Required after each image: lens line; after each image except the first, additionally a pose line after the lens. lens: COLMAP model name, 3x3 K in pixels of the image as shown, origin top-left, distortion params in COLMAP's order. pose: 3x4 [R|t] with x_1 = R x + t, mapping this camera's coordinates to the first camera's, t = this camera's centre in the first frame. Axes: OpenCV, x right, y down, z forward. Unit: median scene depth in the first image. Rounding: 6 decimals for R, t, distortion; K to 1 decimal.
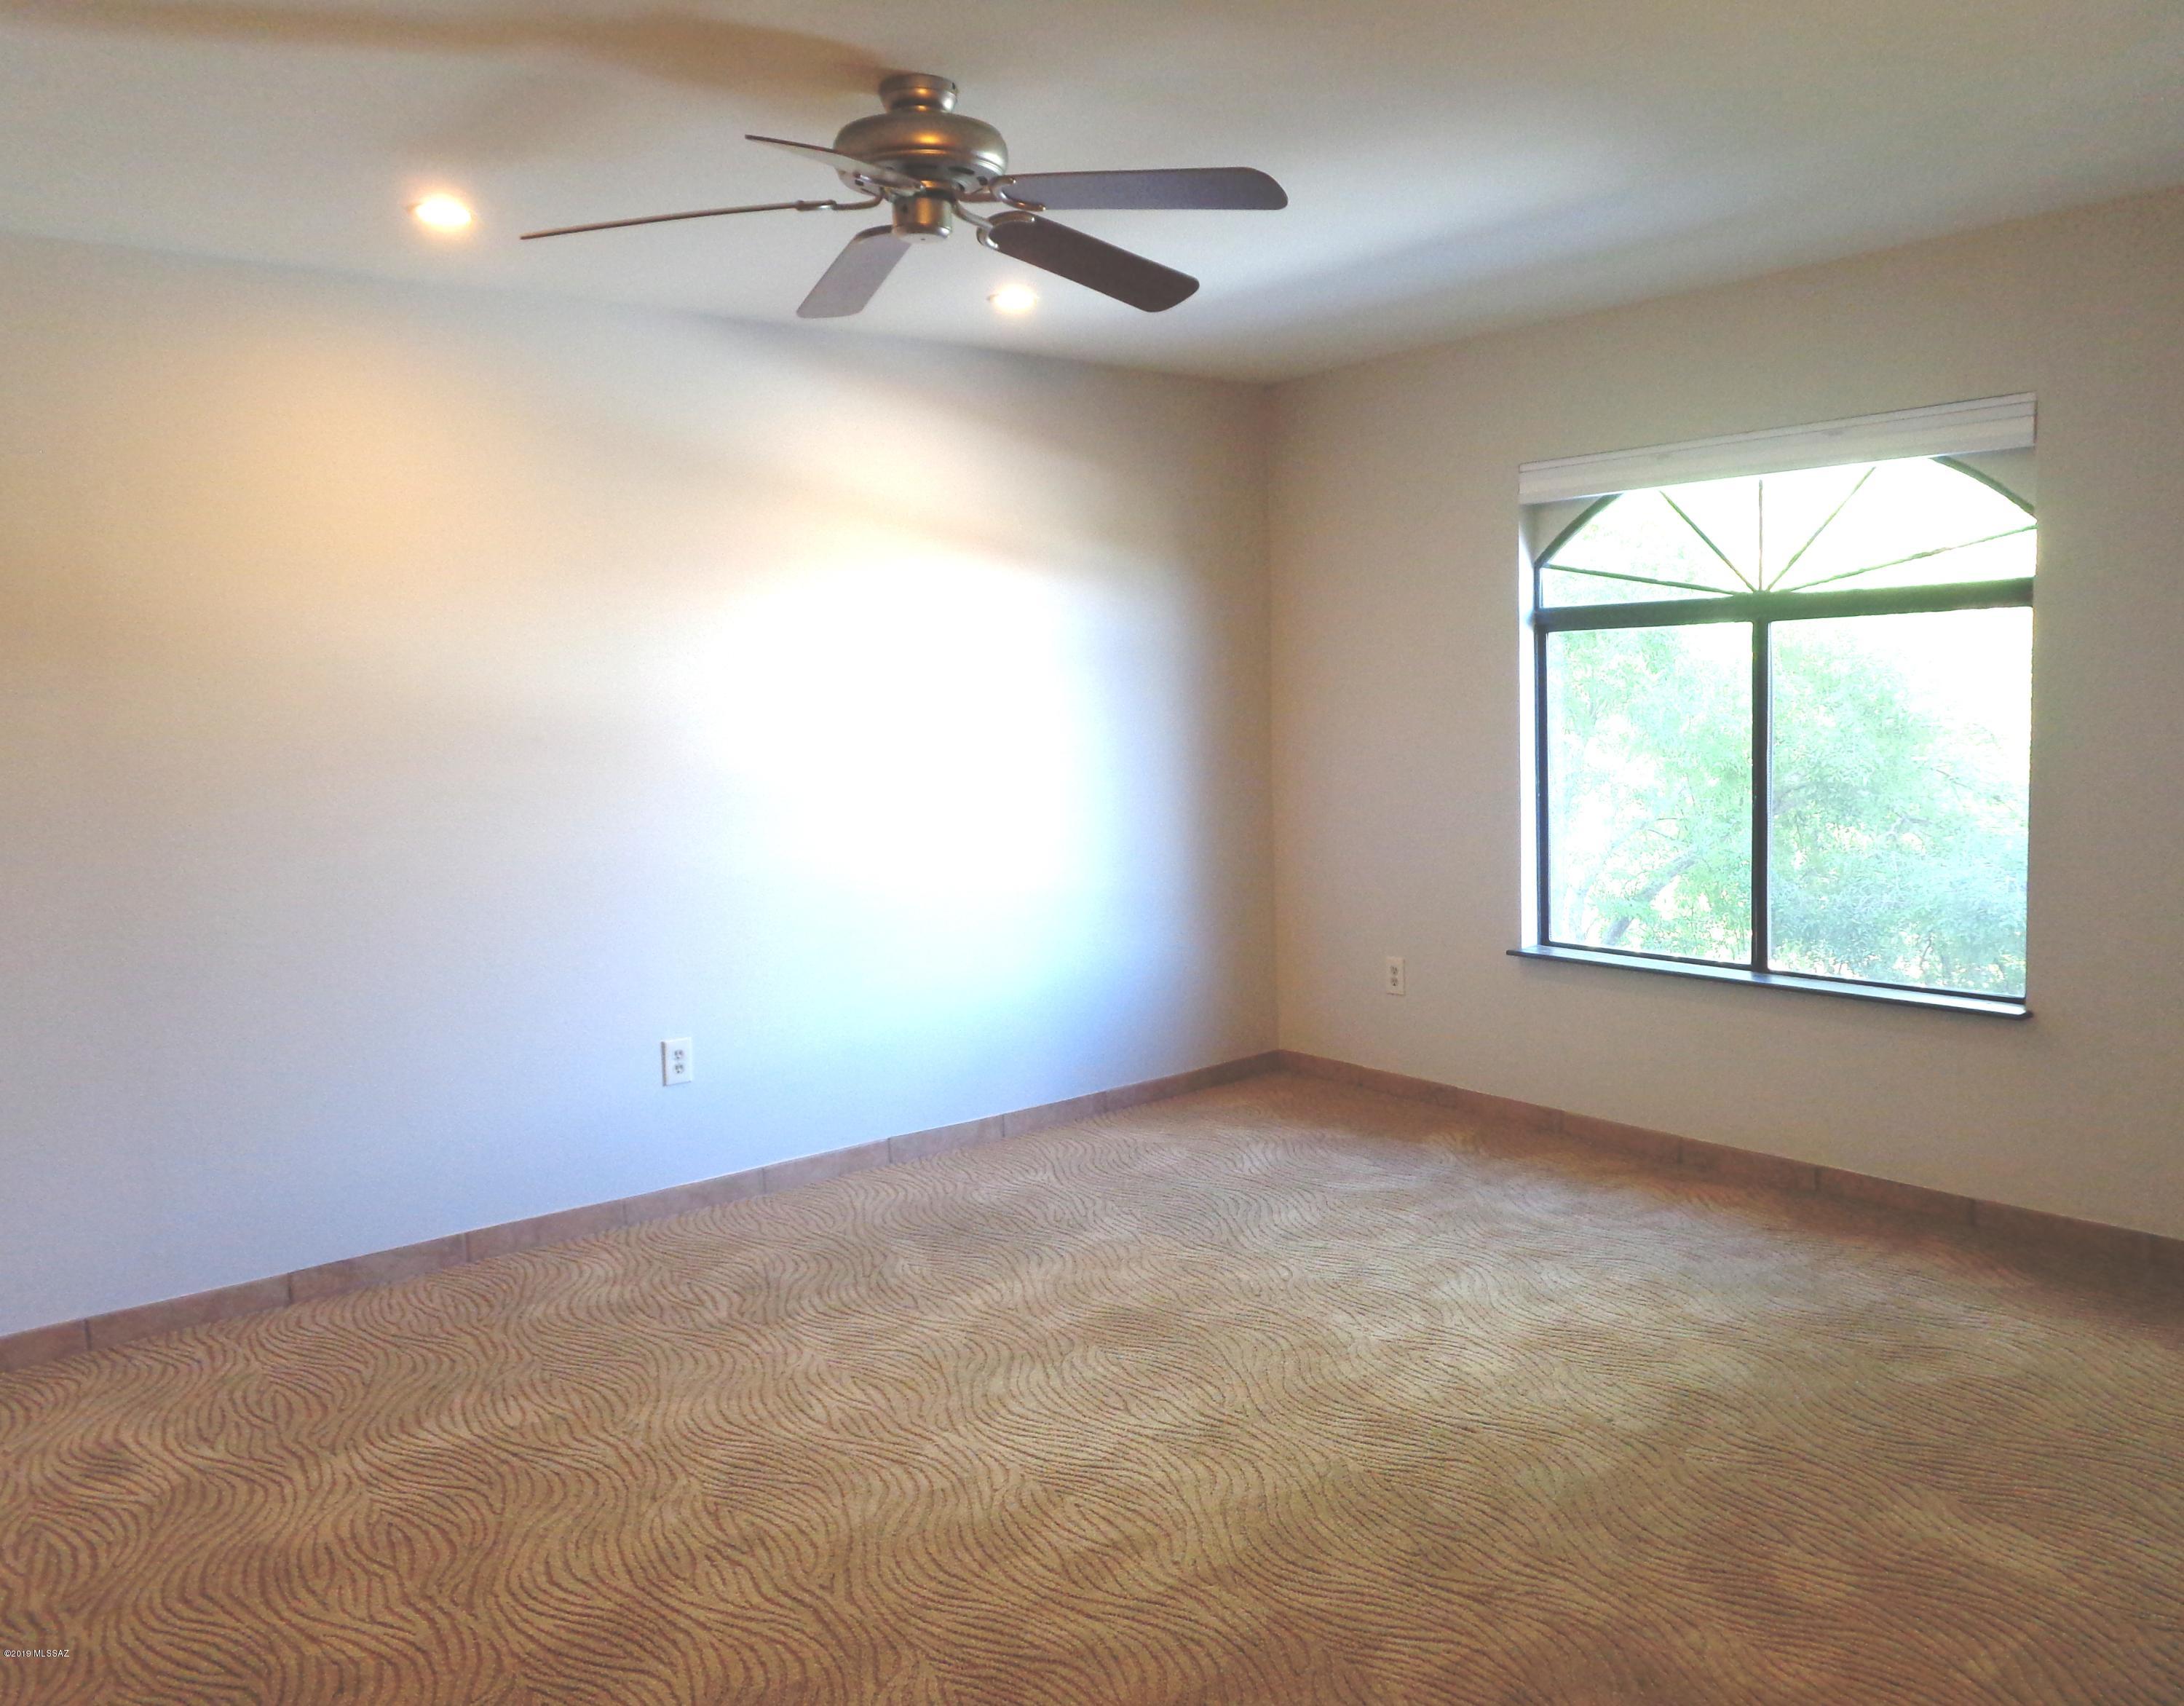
lens RADIAL K [[1698.8, 0, 1092.0], [0, 1698.8, 853.0], [0, 0, 1]] dist [0.000911, -0.003344]
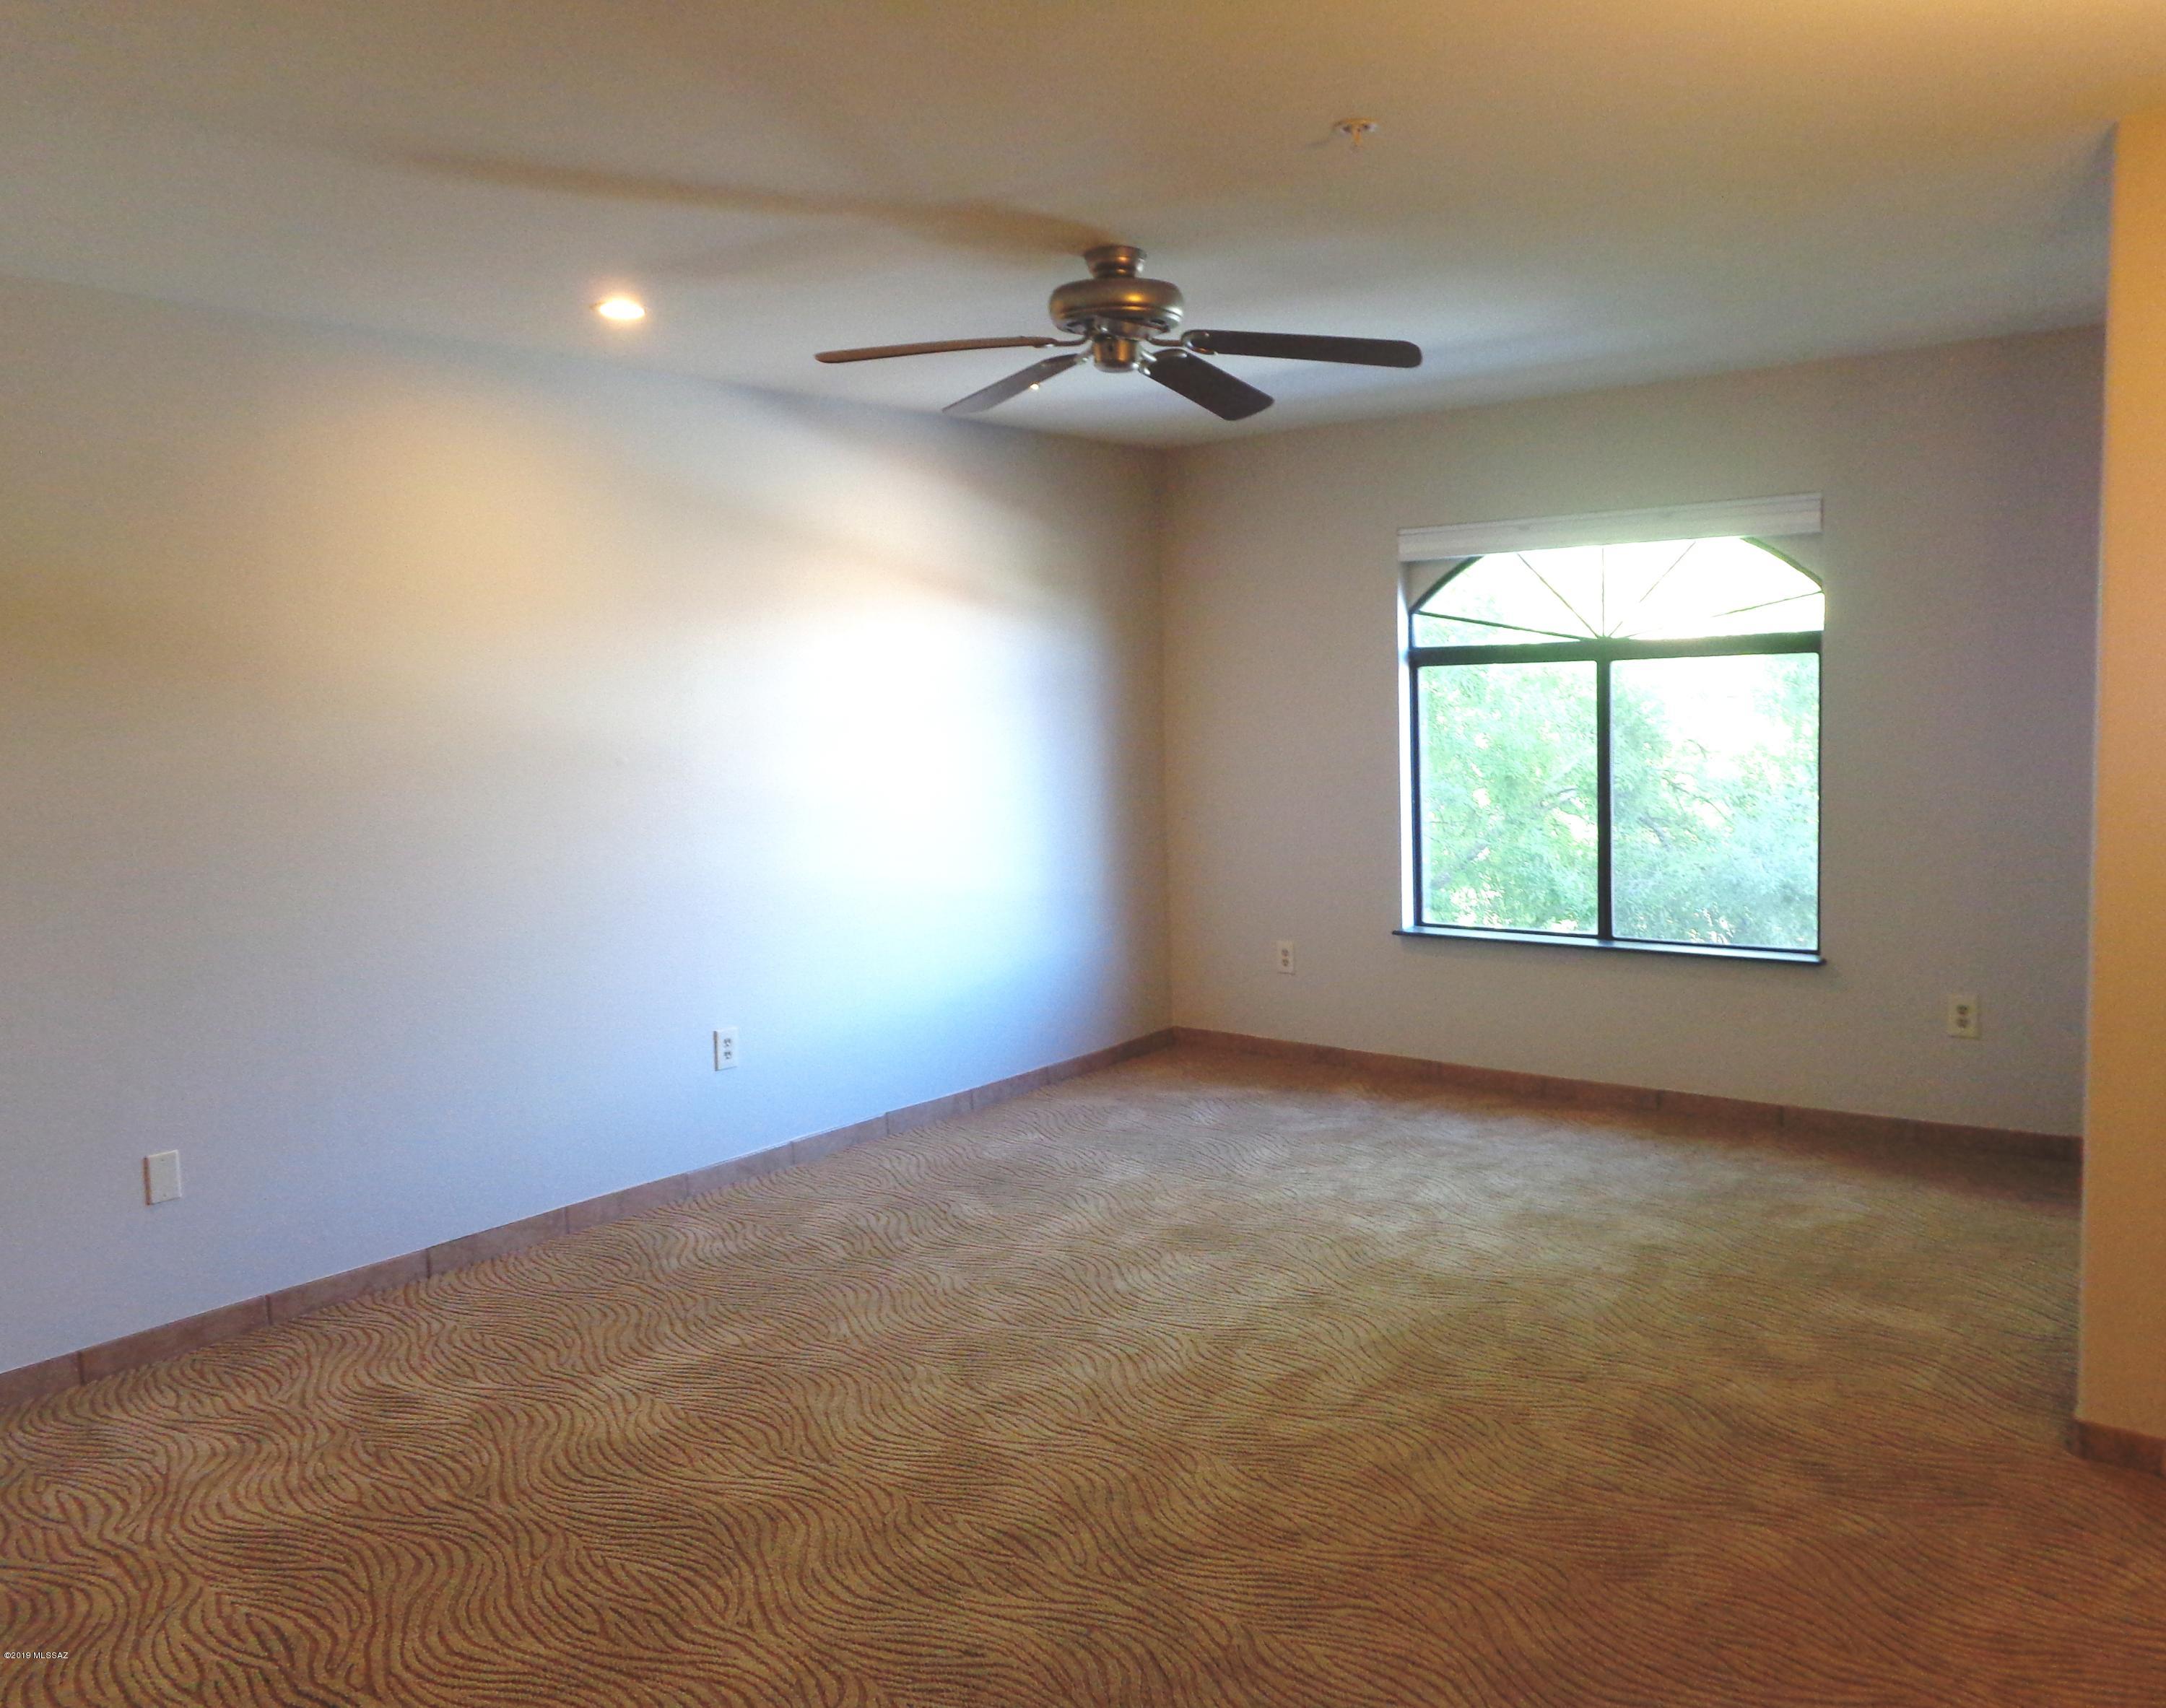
lens RADIAL K [[1704.8, 0, 1083.0], [0, 1704.8, 854.0], [0, 0, 1]] dist [-0.005765, -0.001549]
pose [[0.977925, -0.019885, 0.208007, -0.268654], [0.021598, 0.999749, -0.005969, 0.006462], [-0.207836, 0.010329, 0.978109, -0.166043]]
